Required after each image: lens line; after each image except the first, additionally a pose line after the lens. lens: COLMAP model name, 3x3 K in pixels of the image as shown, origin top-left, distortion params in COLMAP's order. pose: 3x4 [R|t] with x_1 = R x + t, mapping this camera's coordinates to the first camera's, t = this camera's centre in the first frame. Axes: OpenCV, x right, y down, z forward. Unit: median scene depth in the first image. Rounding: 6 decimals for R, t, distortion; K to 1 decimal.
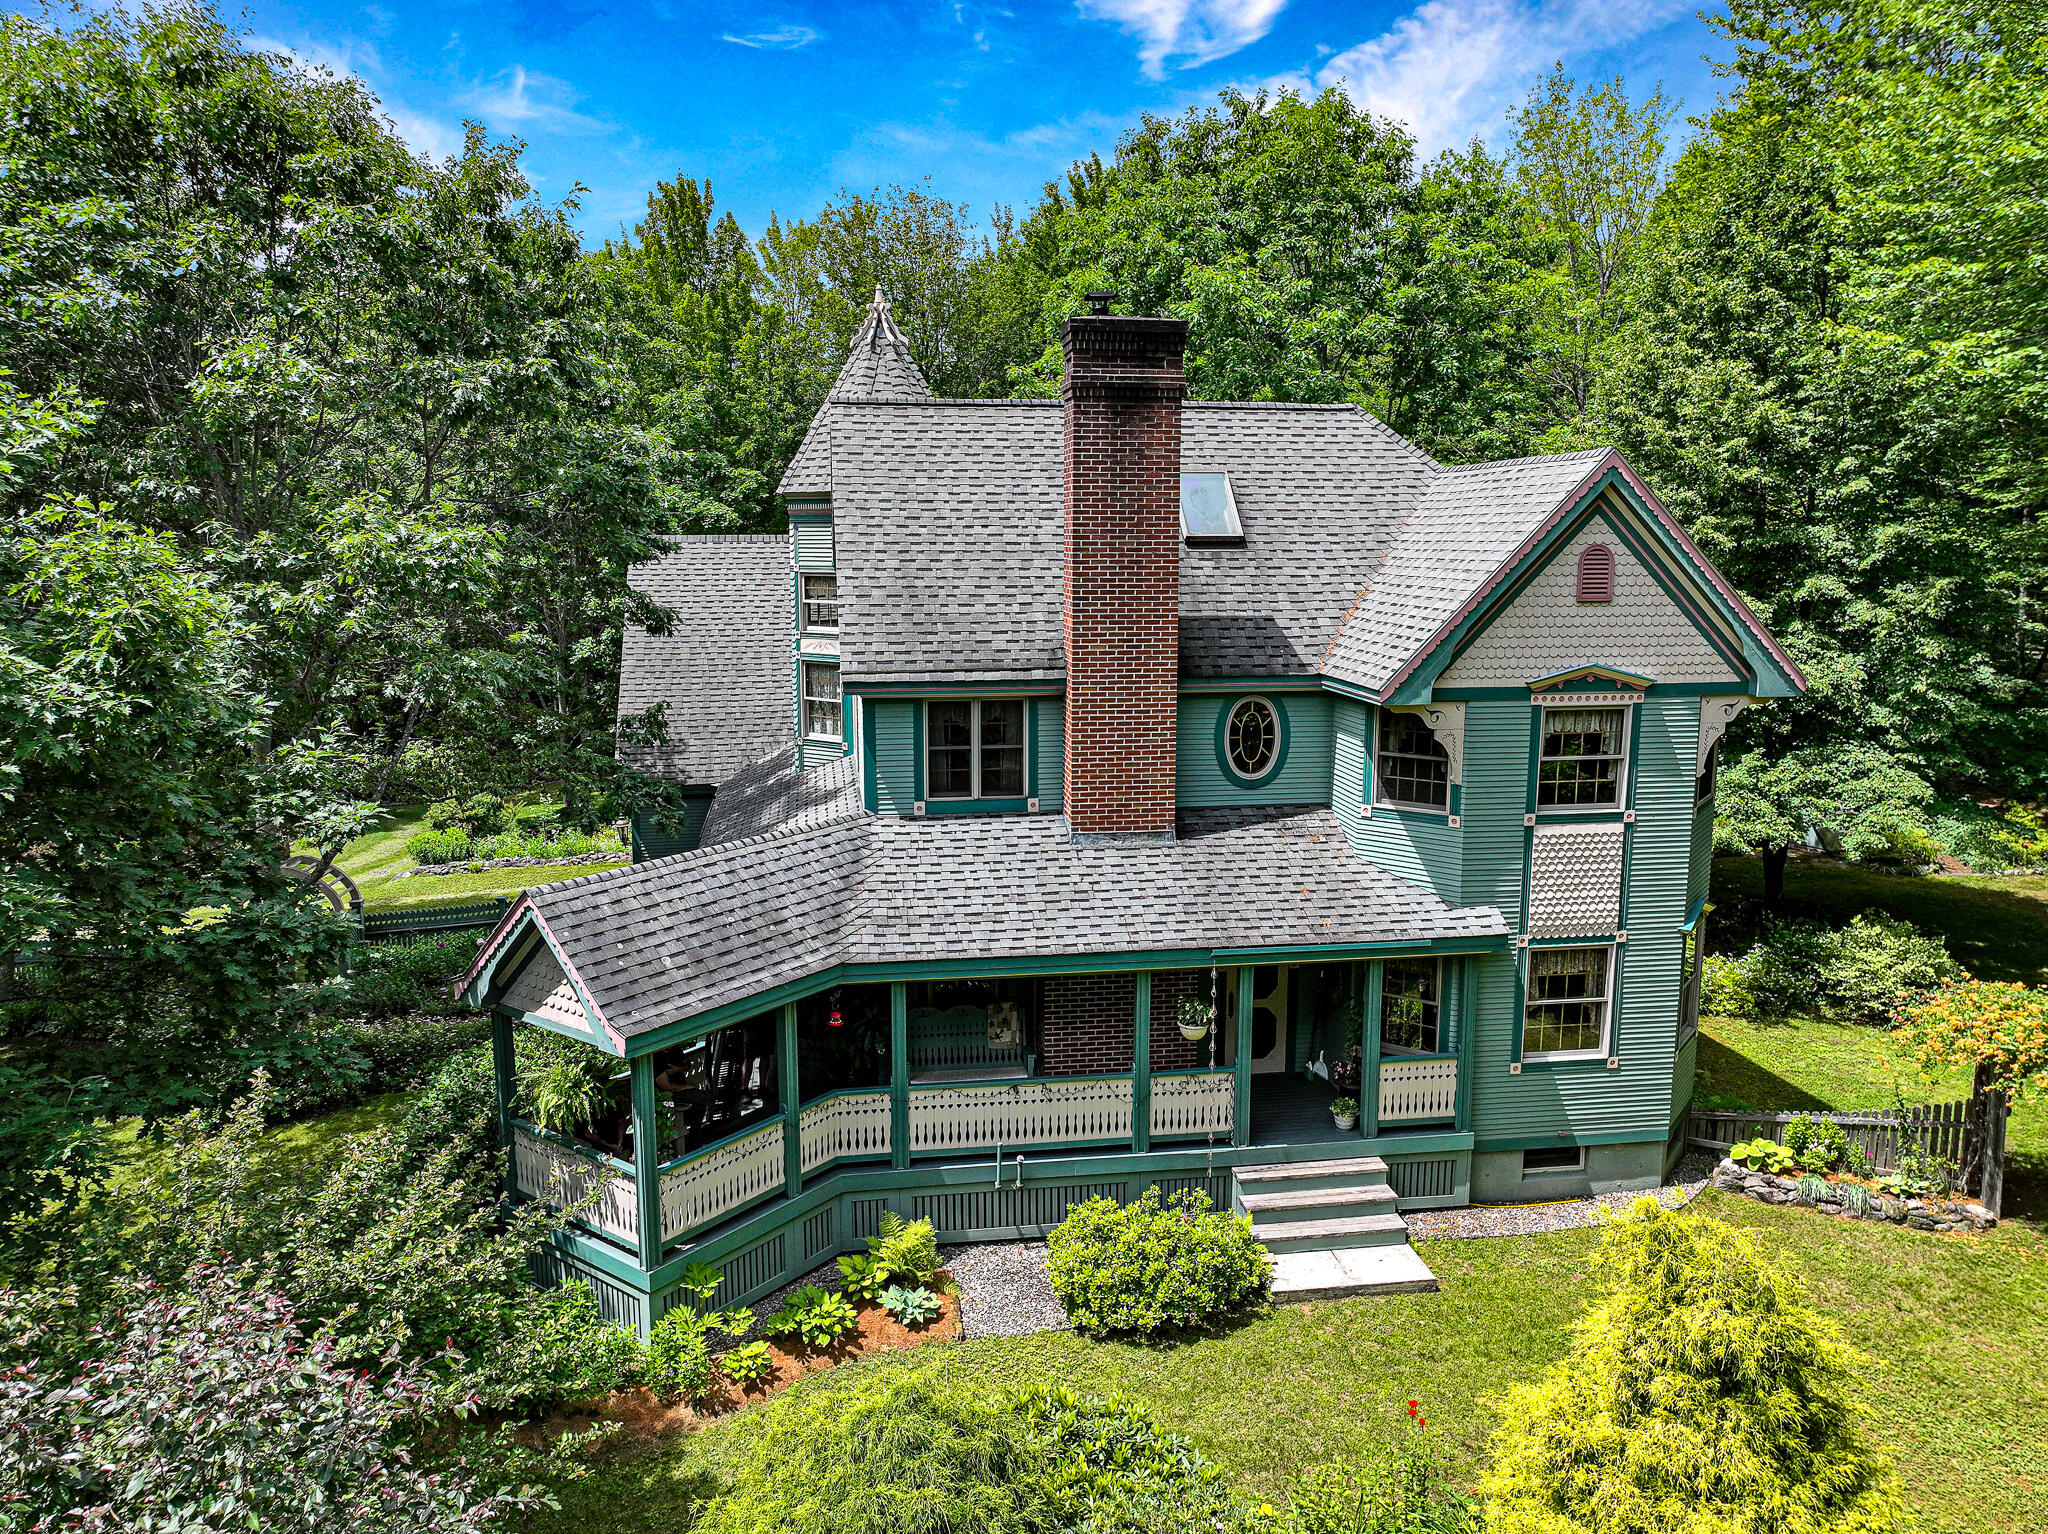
lens RADIAL K [[1412.2, 0, 1024.0], [0, 1412.2, 767.0], [0, 0, 1]] dist [0.000136, 0.000239]
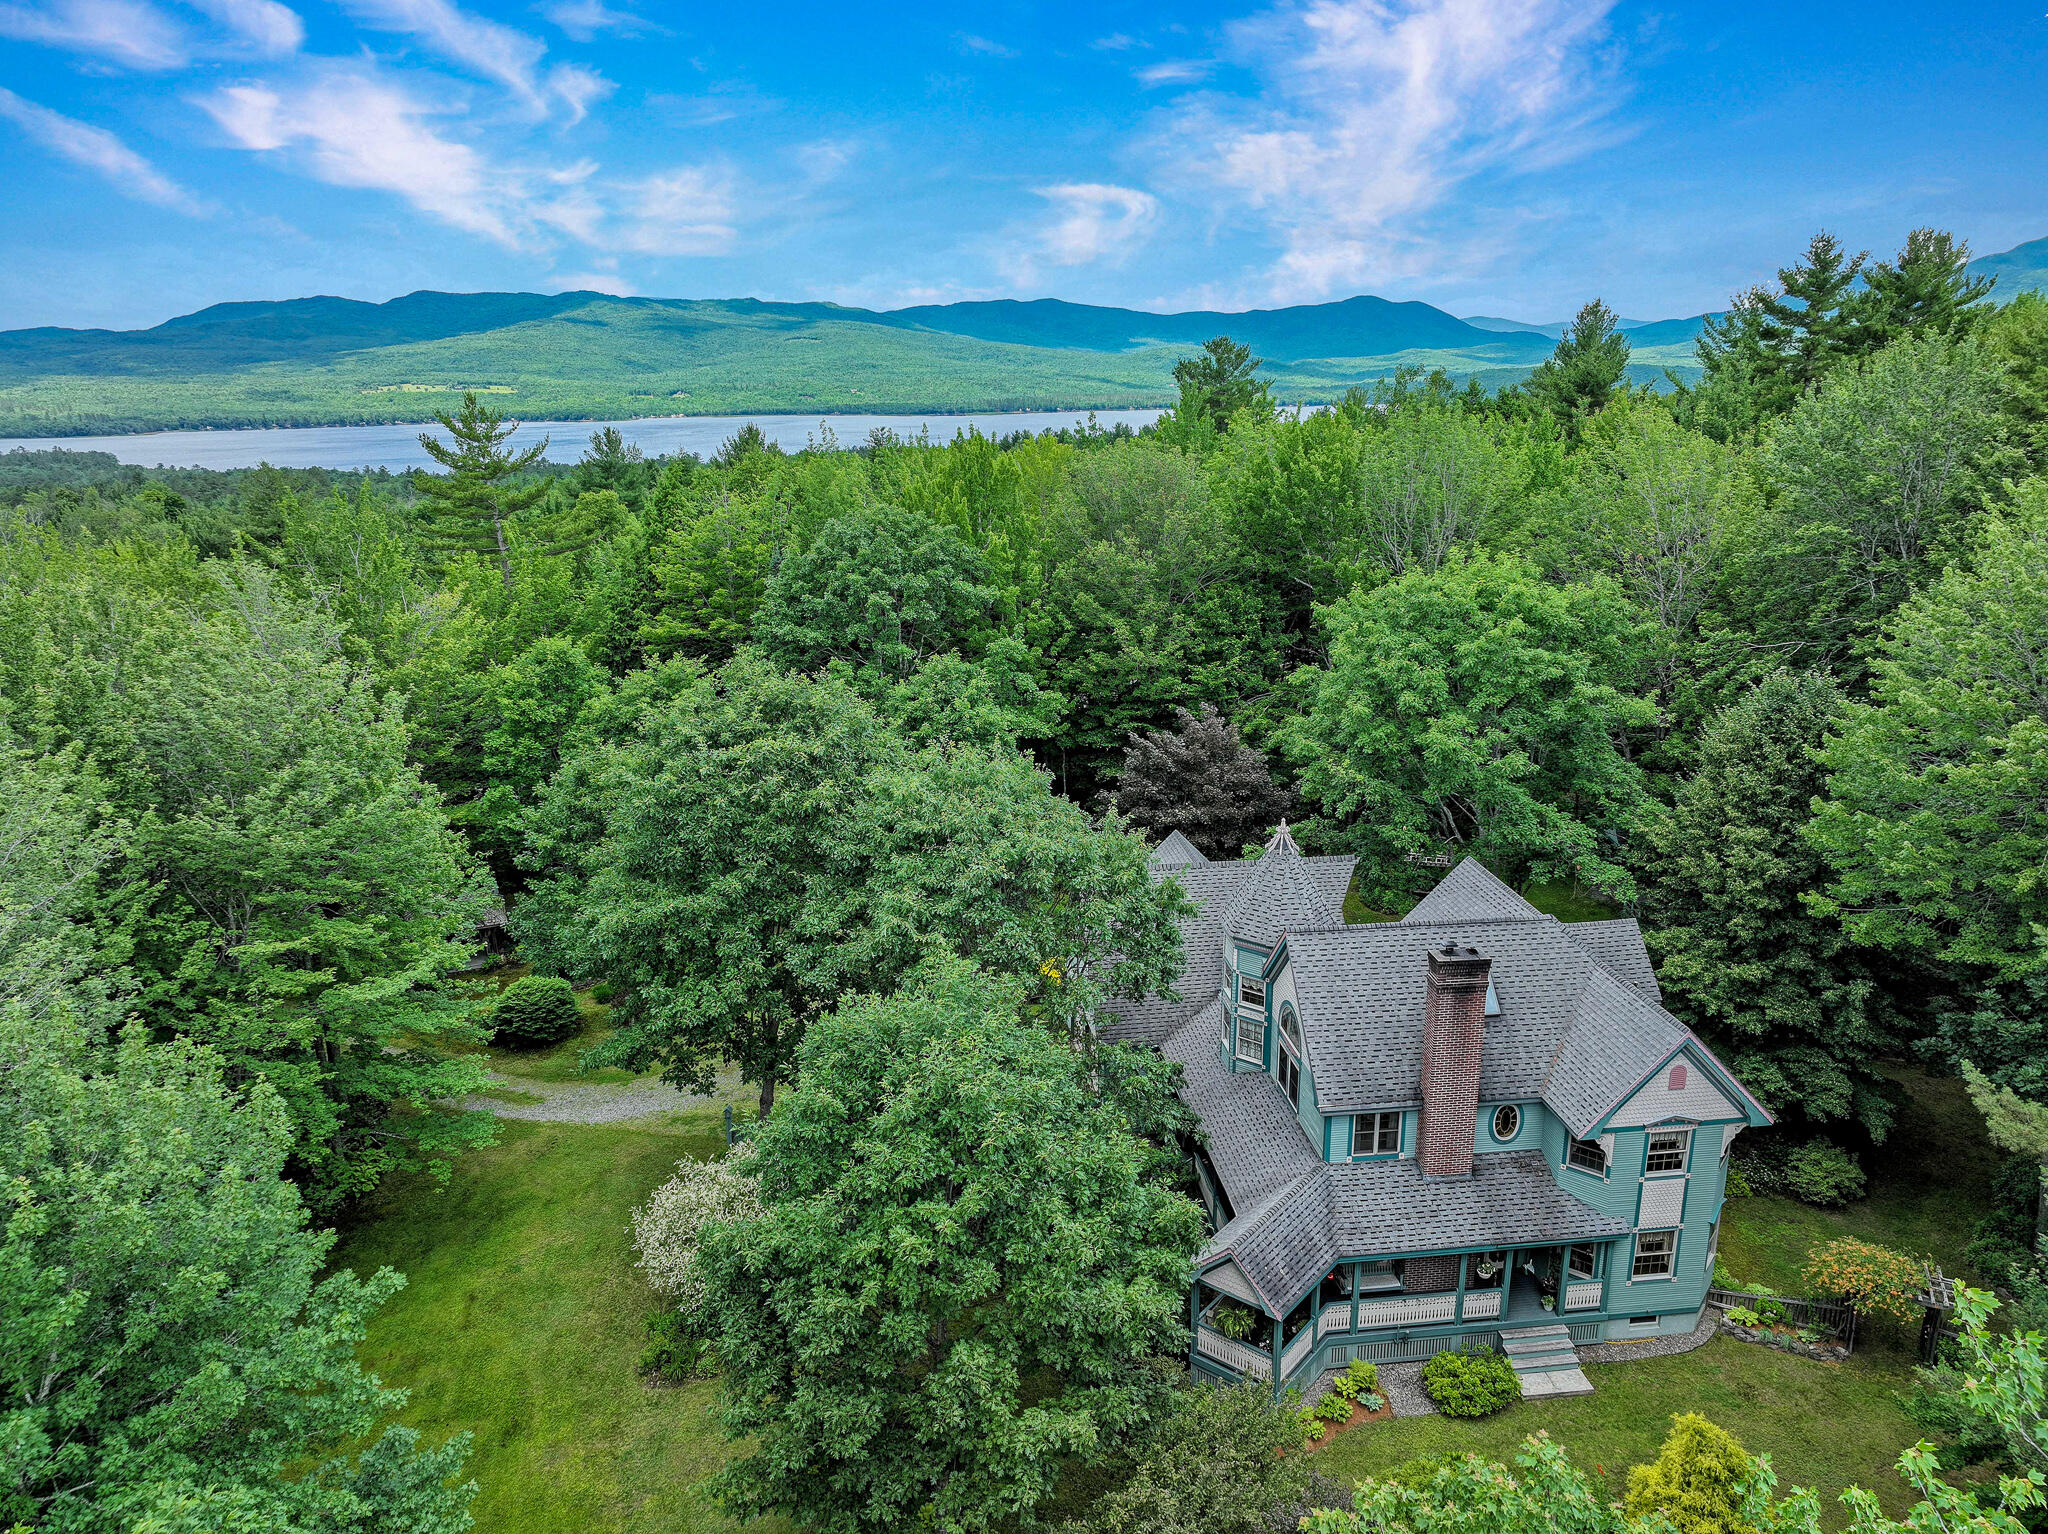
lens RADIAL K [[1438.5, 0, 1024.0], [0, 1438.5, 767.0], [0, 0, 1]] dist [0.008709, 0.004083]
pose [[0.999880, -0.000174, -0.015488, -0.557616], [0.001983, 0.993143, 0.116892, -0.854902], [0.015361, -0.116909, 0.993024, -1.143432]]
